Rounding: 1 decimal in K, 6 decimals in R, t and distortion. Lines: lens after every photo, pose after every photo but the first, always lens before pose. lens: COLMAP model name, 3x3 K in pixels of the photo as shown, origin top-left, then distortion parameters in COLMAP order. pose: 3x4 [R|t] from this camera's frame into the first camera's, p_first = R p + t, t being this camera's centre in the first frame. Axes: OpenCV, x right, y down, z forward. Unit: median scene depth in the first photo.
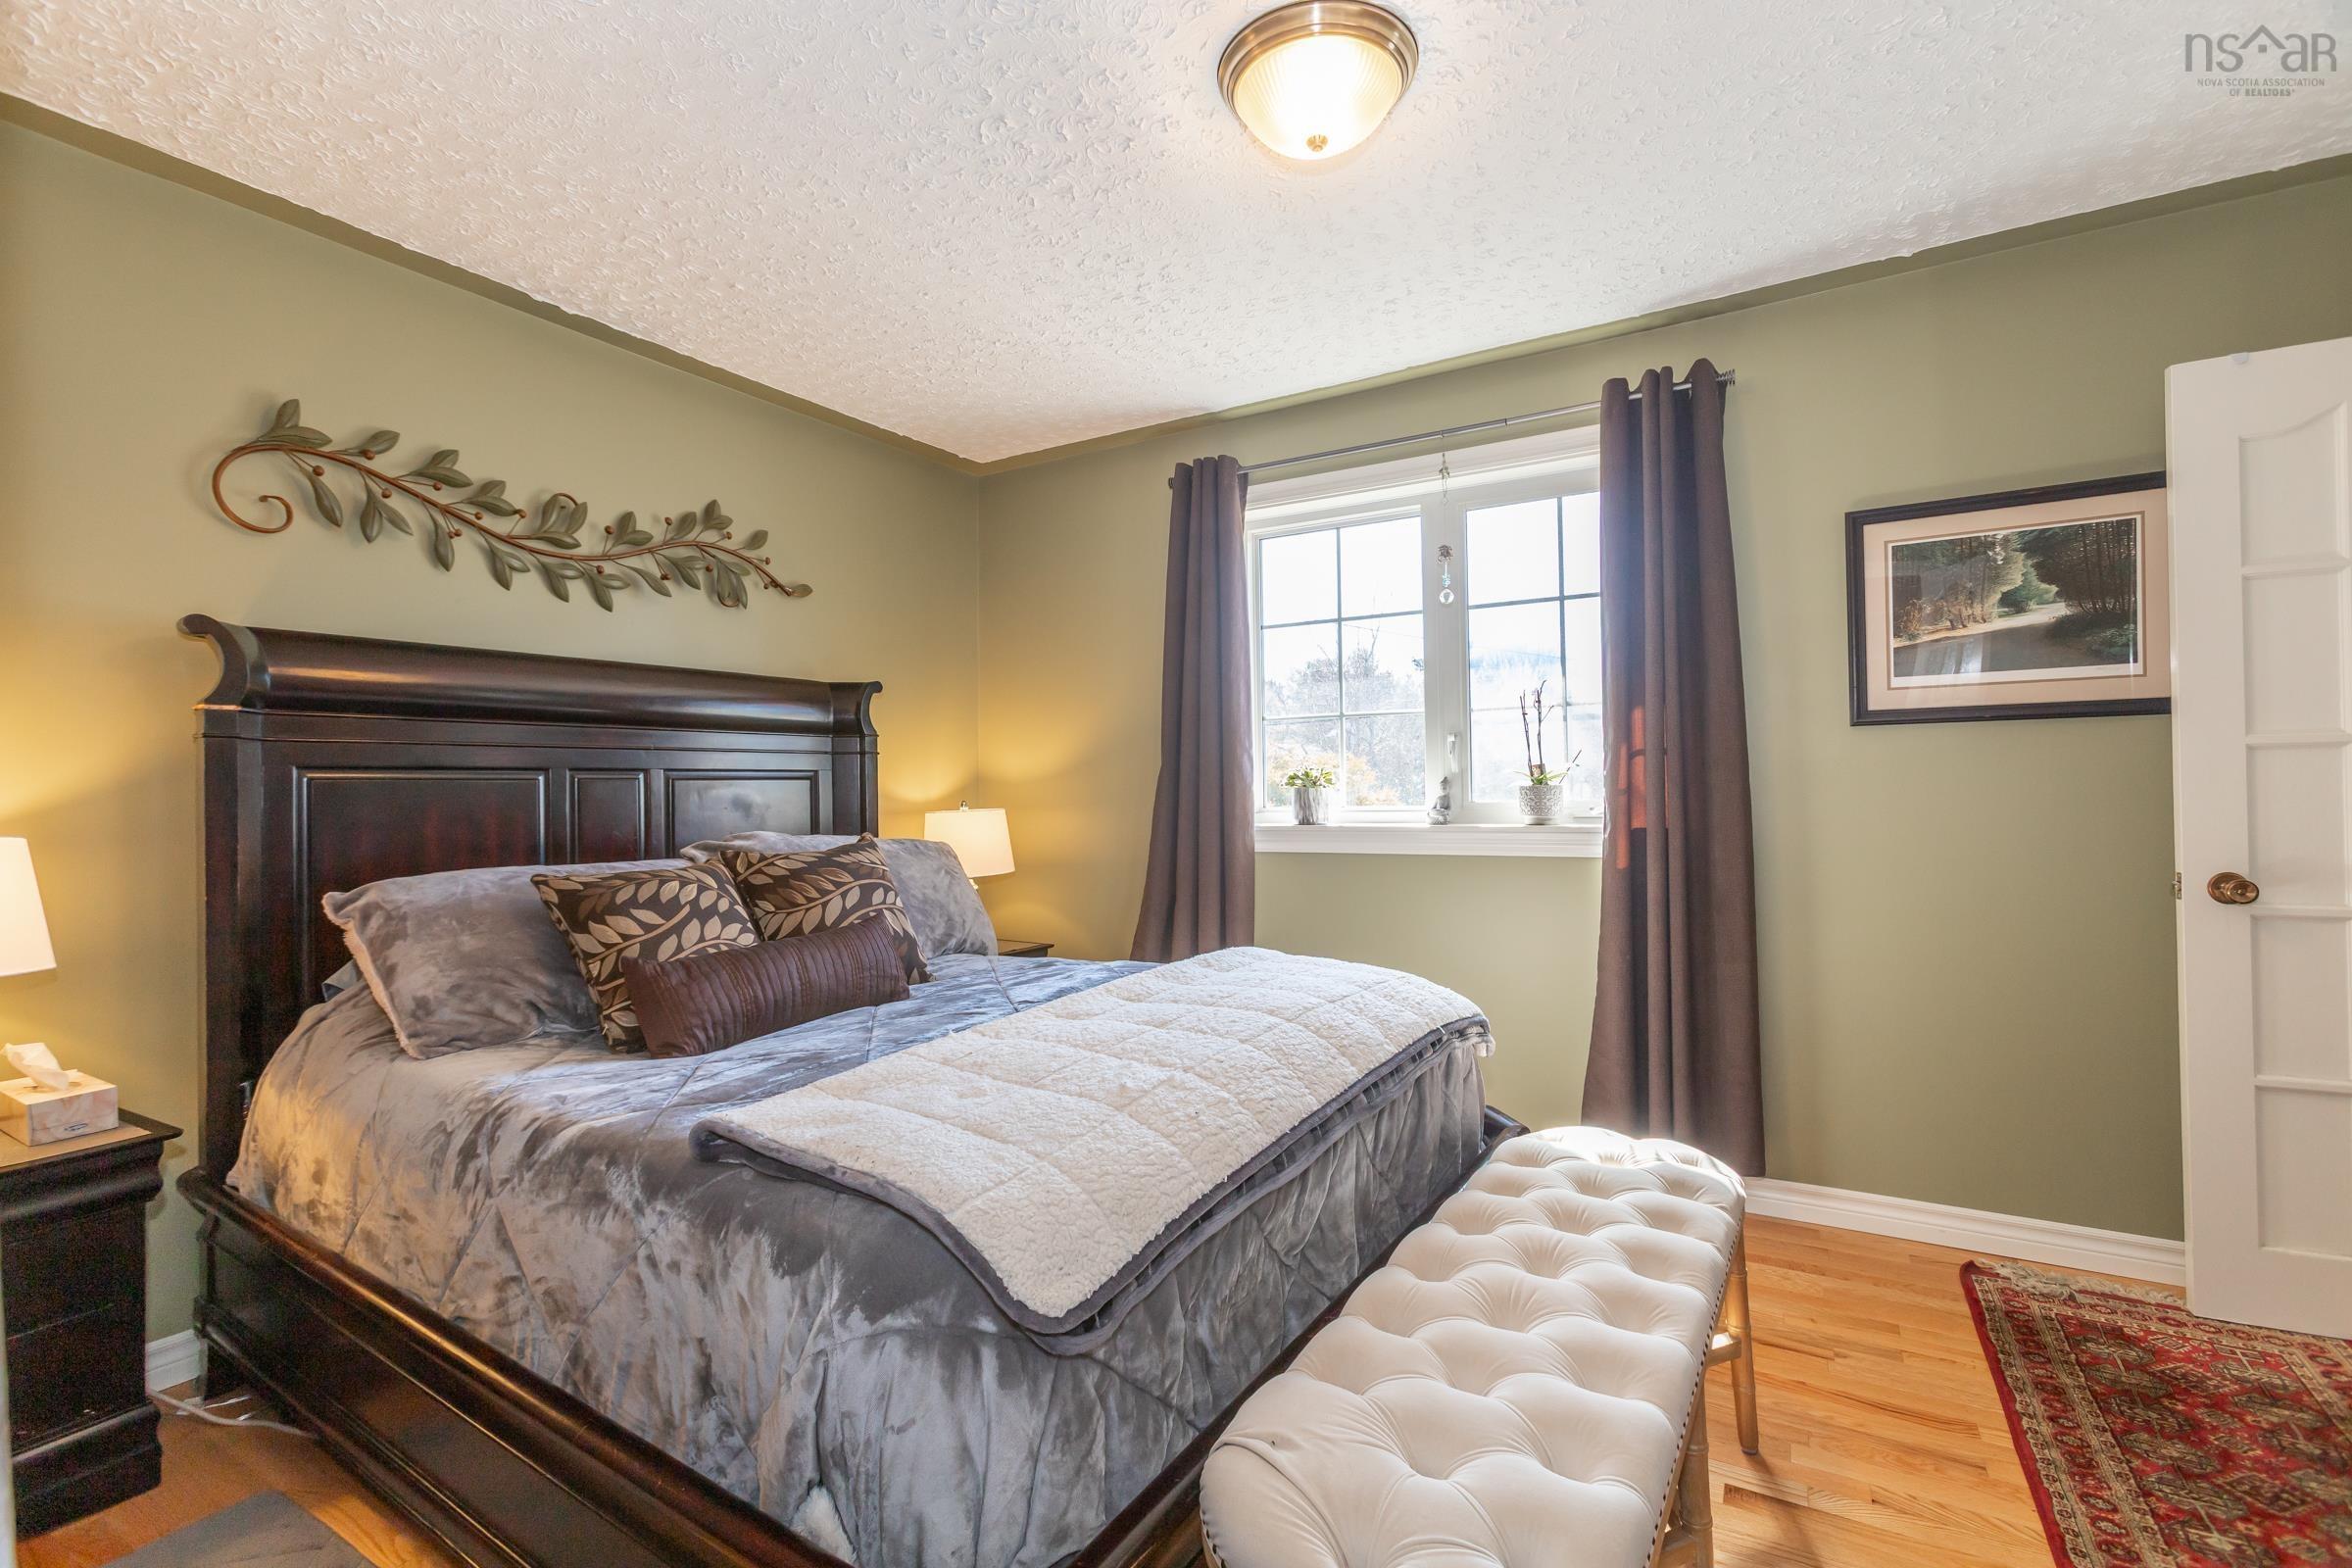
lens RADIAL K [[1036.5, 0, 1176.0], [0, 1036.5, 784.0], [0, 0, 1]] dist [-0.009774, 0.000137]
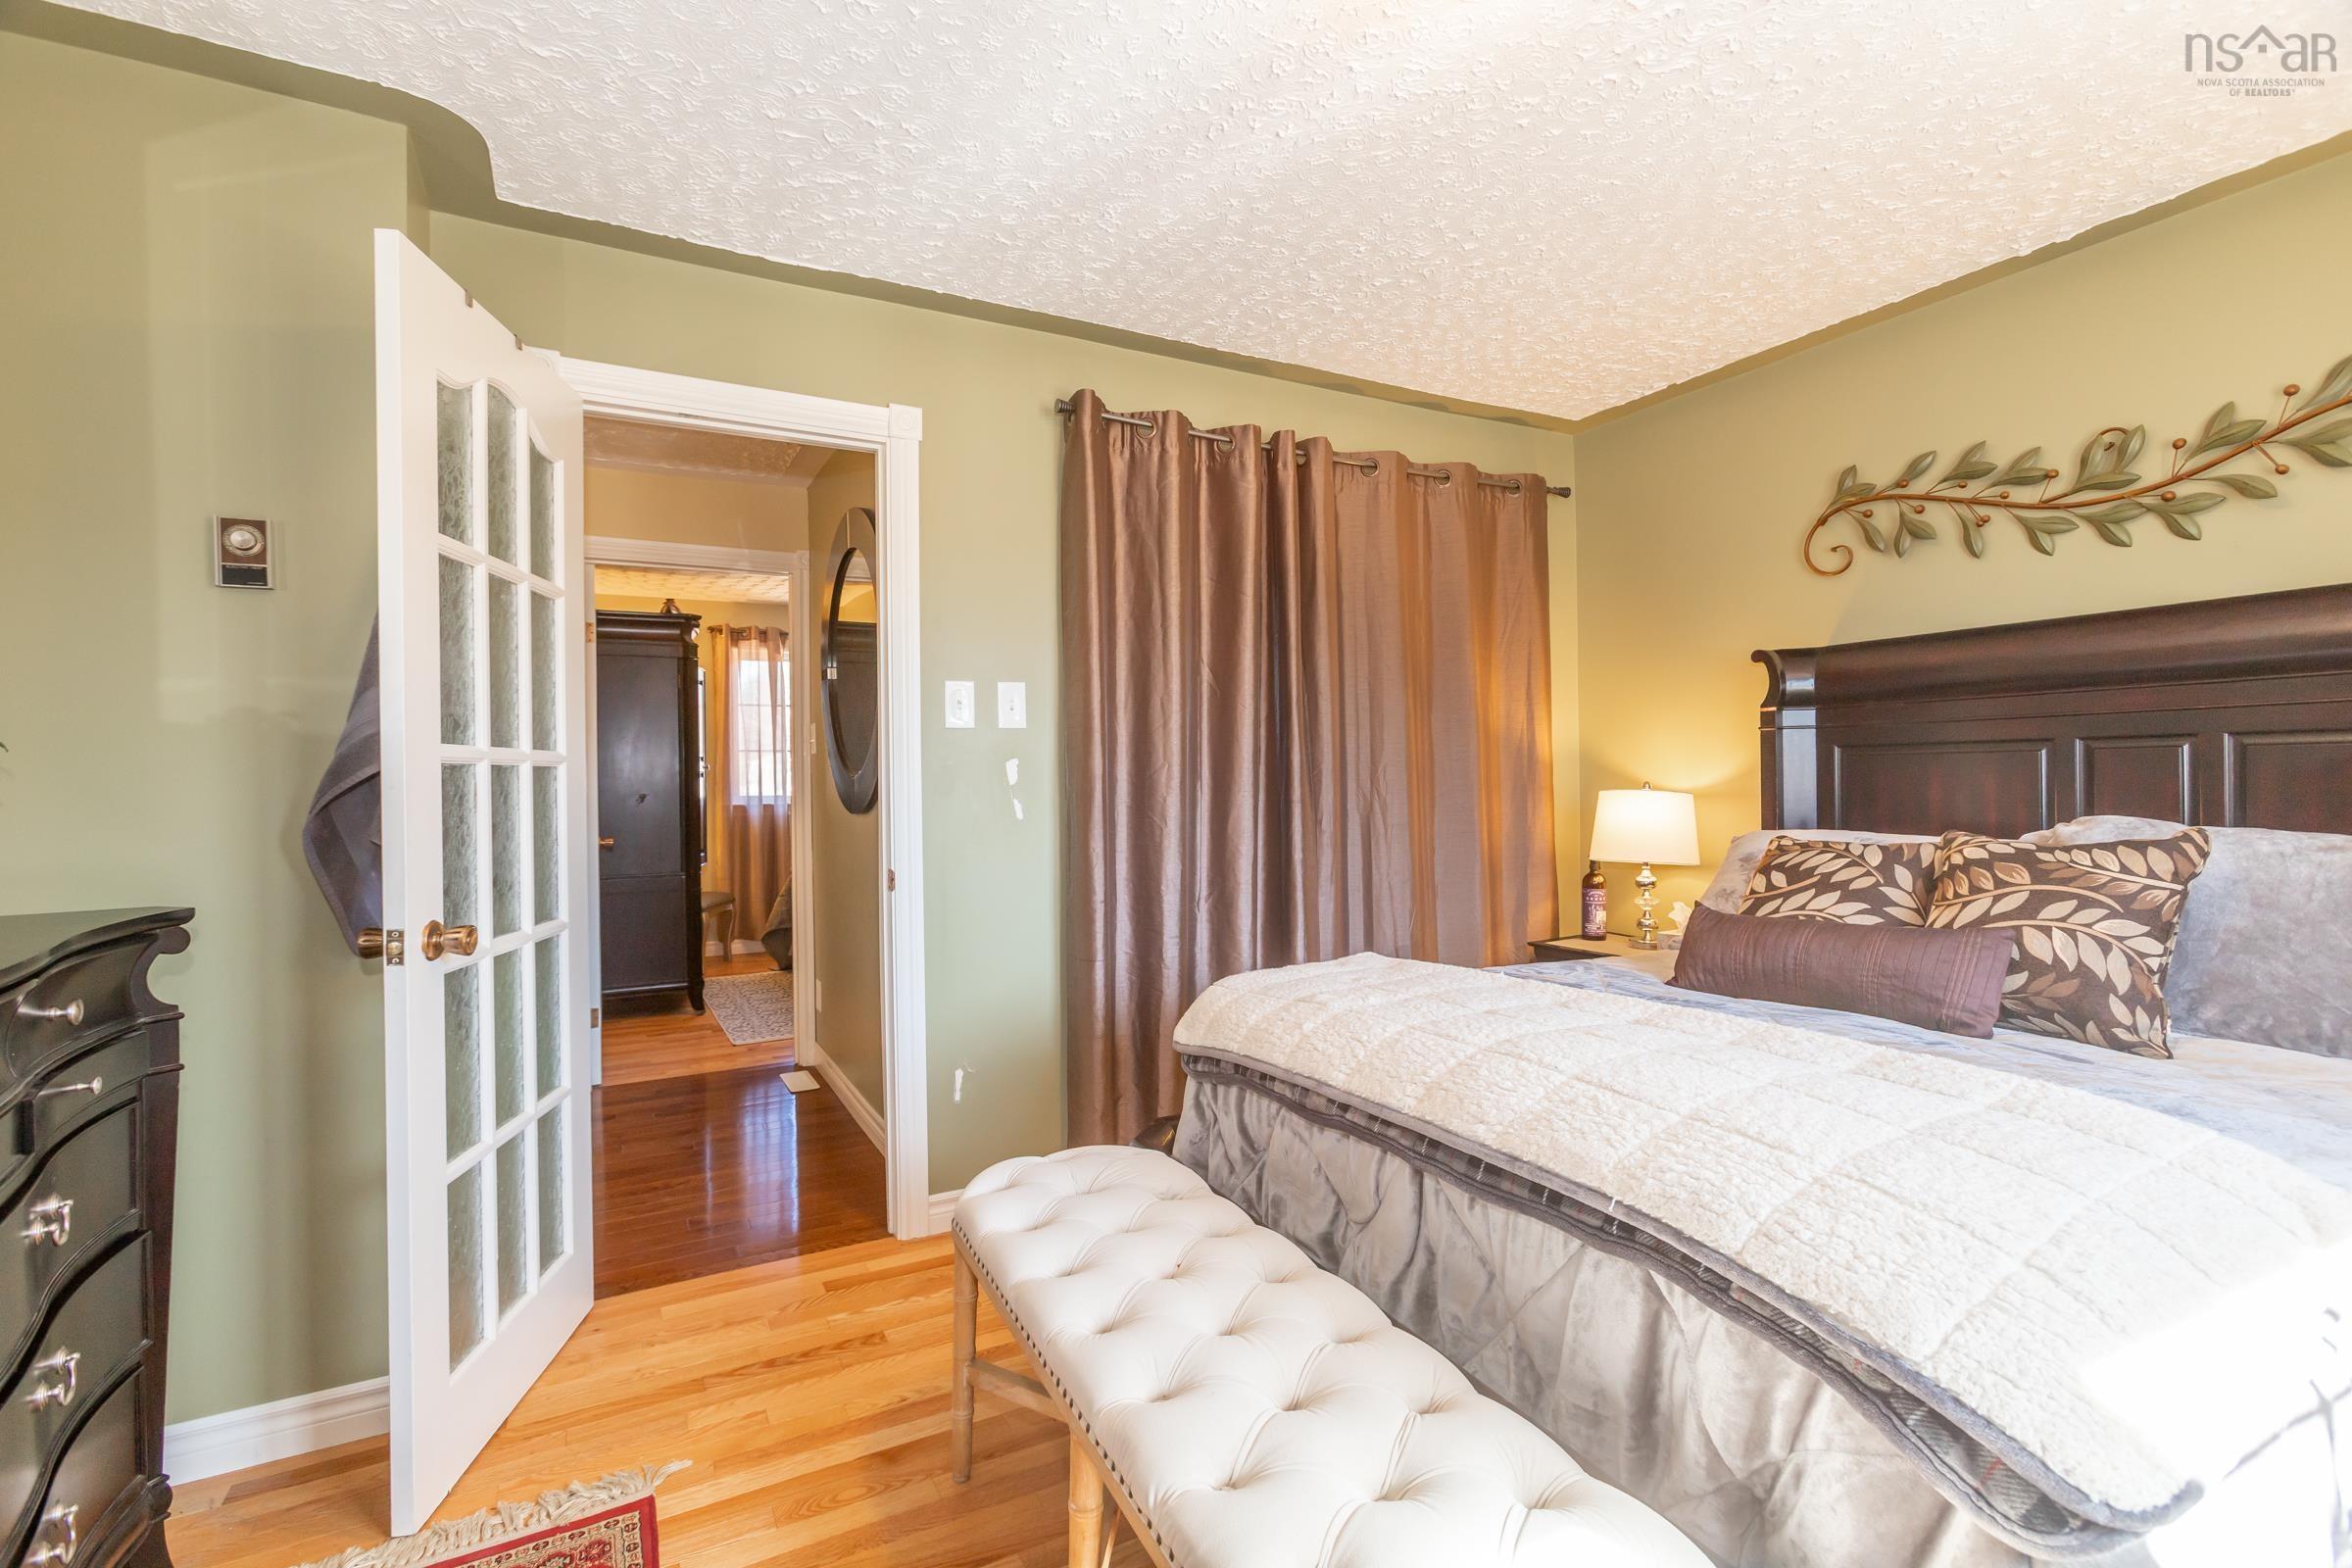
lens RADIAL K [[1036.5, 0, 1176.0], [0, 1036.5, 784.0], [0, 0, 1]] dist [-0.009774, 0.000137]
pose [[-0.512133, 0.019897, -0.858676, 0.674744], [0.023287, 0.999686, 0.009275, -0.001039], [0.858591, -0.015246, -0.512435, 0.862625]]
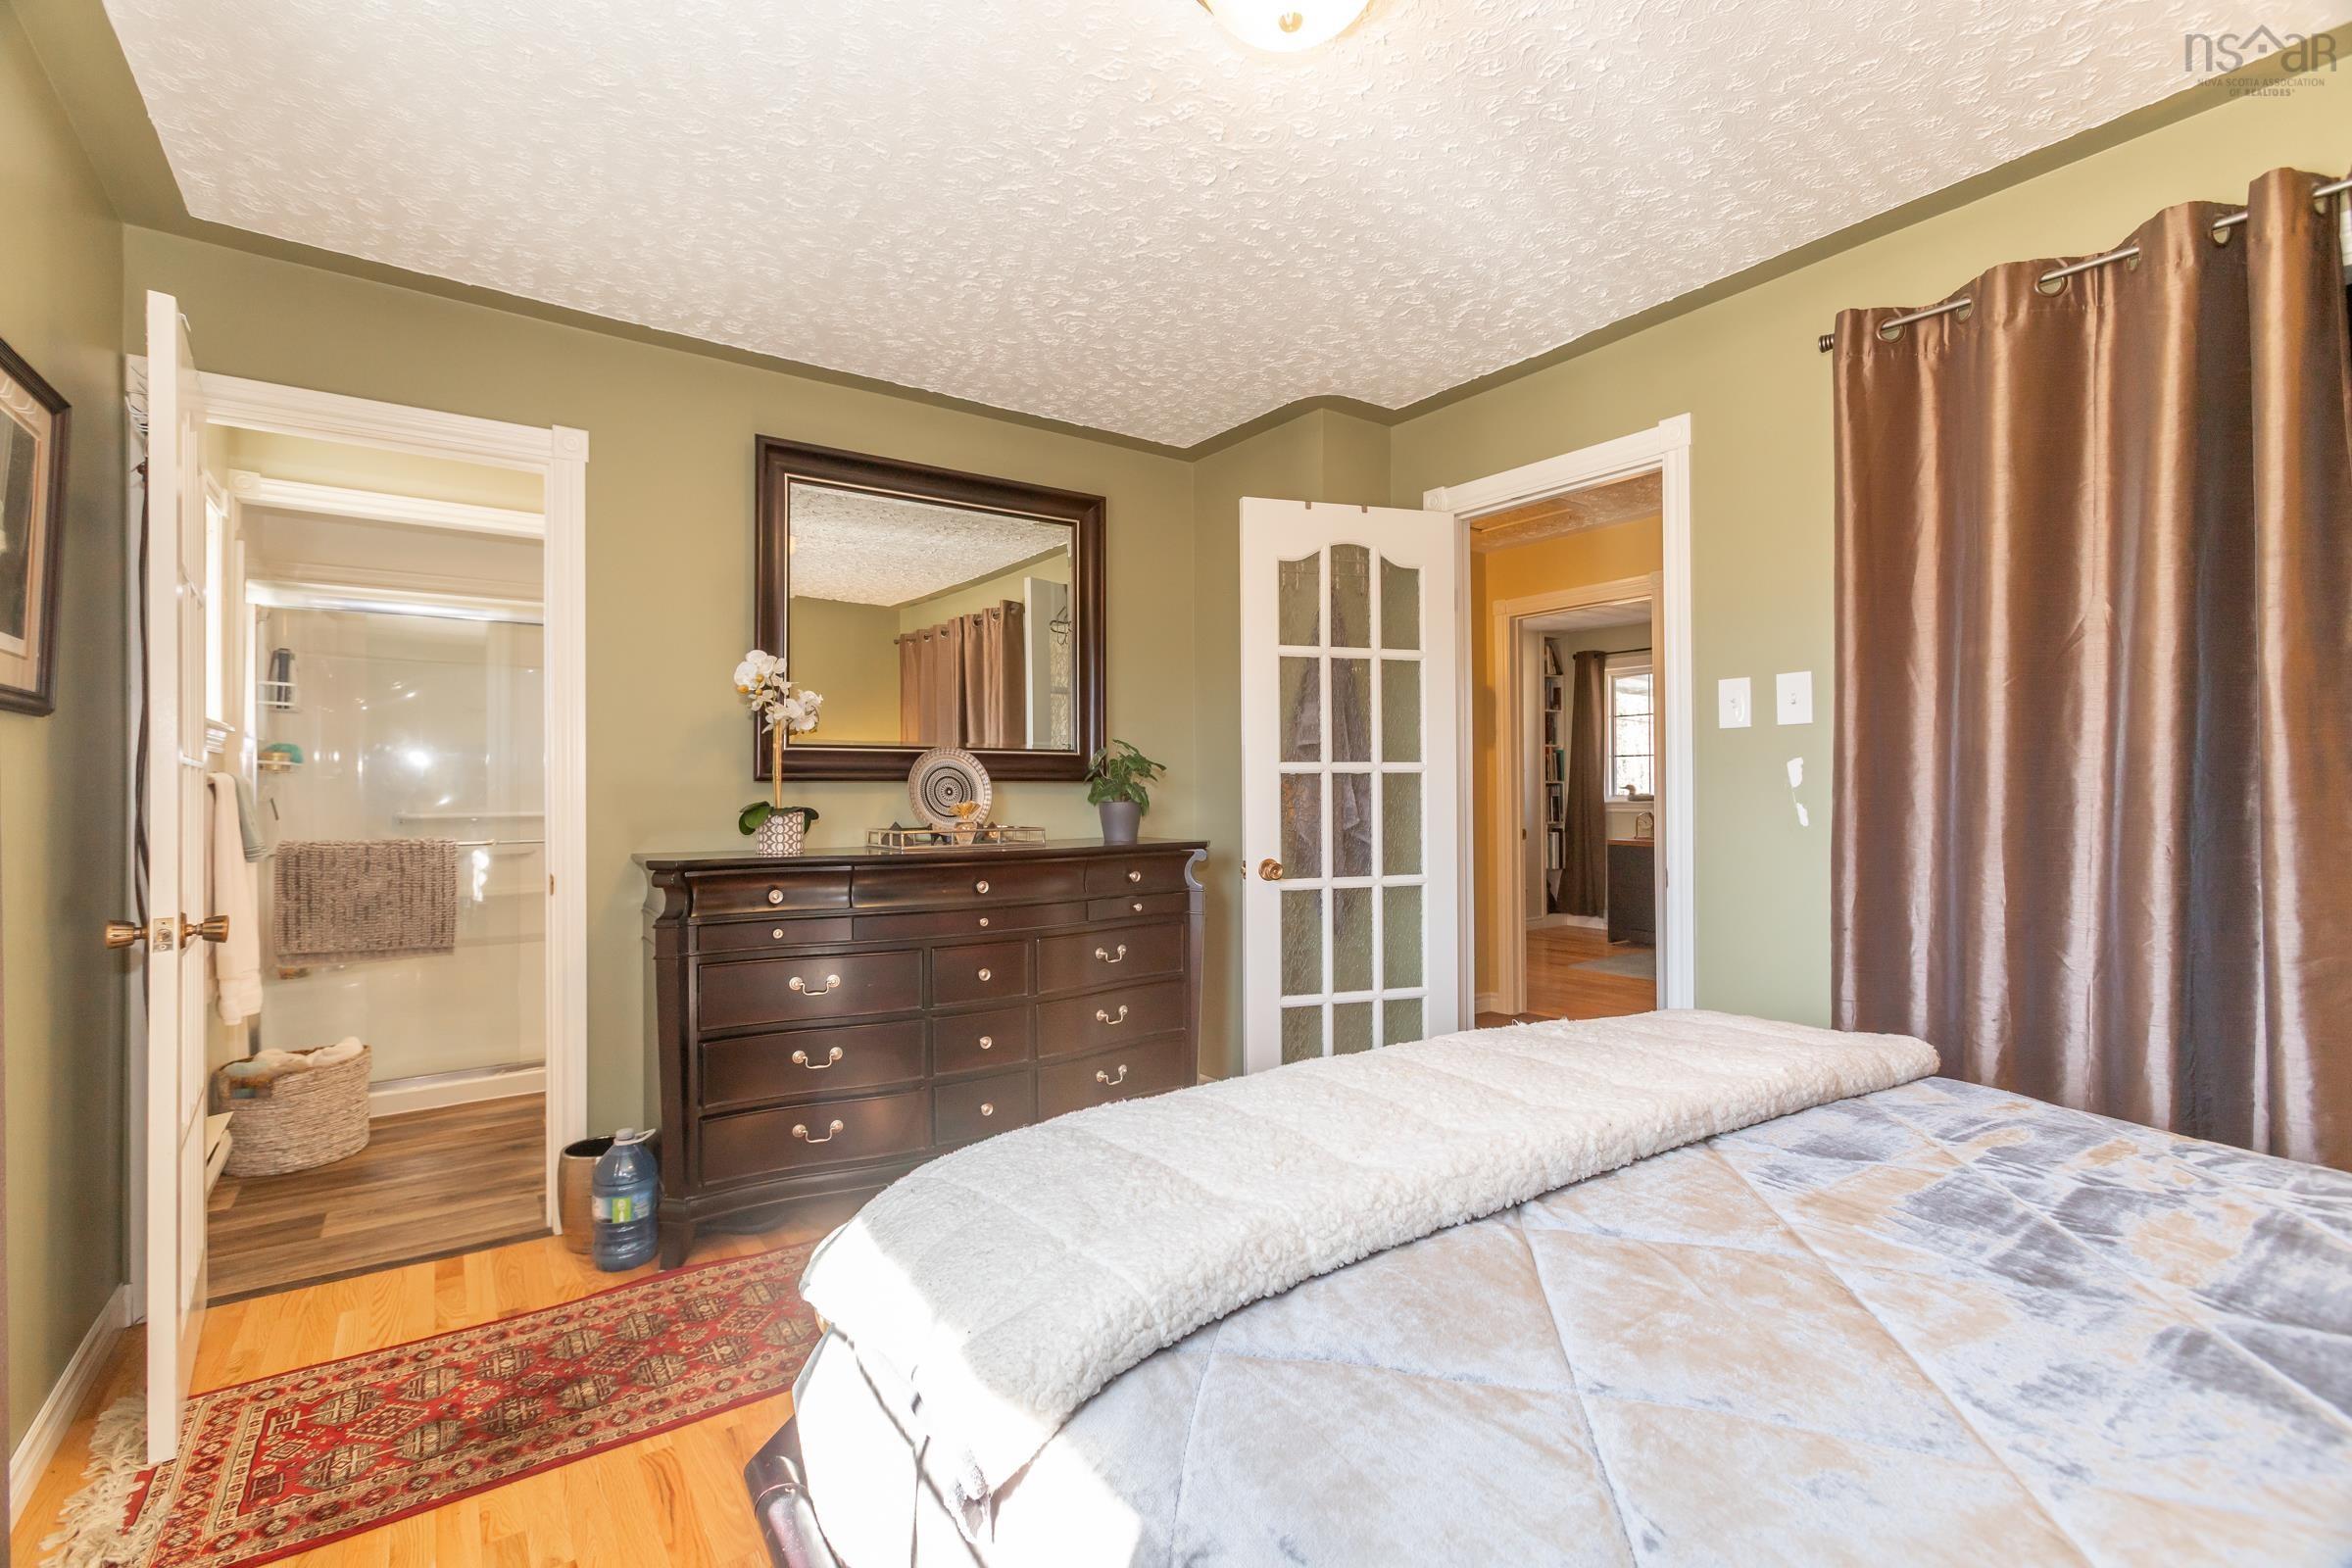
lens RADIAL K [[1036.5, 0, 1176.0], [0, 1036.5, 784.0], [0, 0, 1]] dist [-0.009774, 0.000137]
pose [[-0.918605, 0.023935, 0.394452, -0.068410], [0.018799, 0.999681, -0.016880, 0.009132], [-0.394730, -0.008091, -0.918761, 1.302626]]
